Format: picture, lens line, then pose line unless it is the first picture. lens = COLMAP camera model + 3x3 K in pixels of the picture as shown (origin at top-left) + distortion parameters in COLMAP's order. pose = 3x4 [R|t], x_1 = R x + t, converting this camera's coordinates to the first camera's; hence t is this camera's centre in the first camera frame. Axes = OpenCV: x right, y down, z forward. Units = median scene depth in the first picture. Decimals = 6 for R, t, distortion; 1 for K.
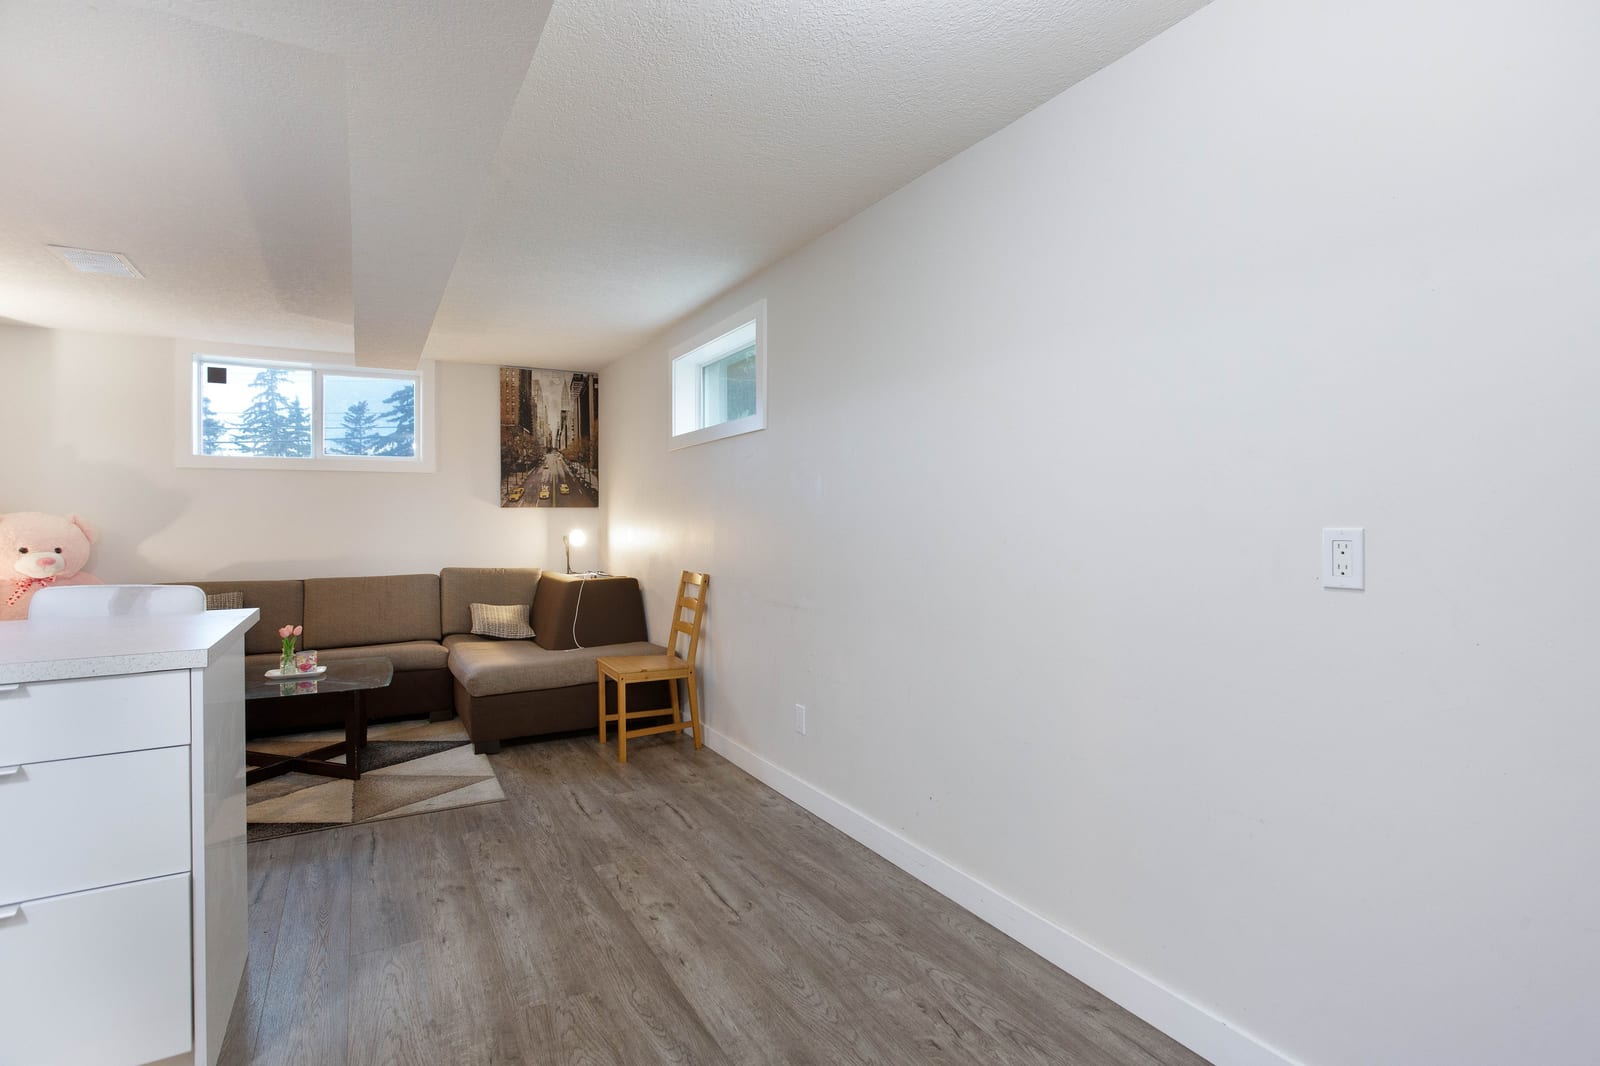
lens RADIAL K [[737.5, 0, 793.5], [0, 737.5, 524.8], [0, 0, 1]] dist [-0.008225, 0.002033]
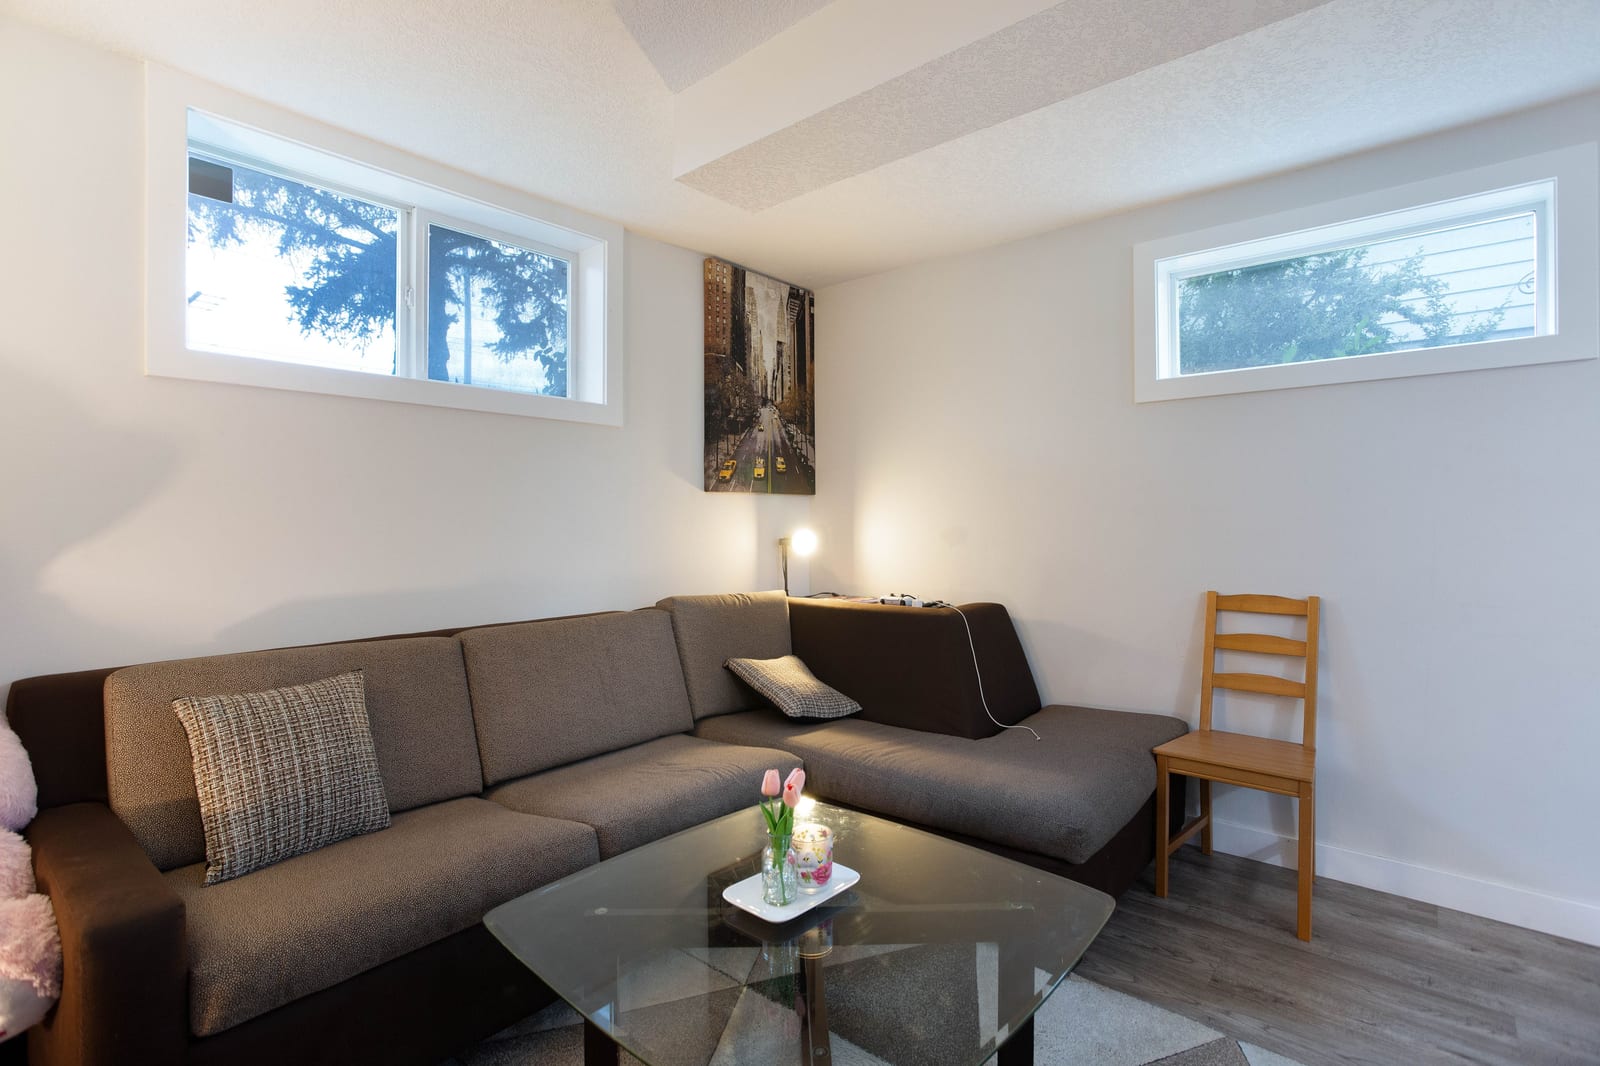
lens RADIAL K [[737.5, 0, 811.5], [0, 737.5, 526.3], [0, 0, 1]] dist [-0.008225, 0.002033]
pose [[0.936842, 0.002690, 0.349743, -0.514766], [-0.002506, 0.999996, -0.000979, 0.005104], [-0.349744, 0.000041, 0.936845, 0.399457]]
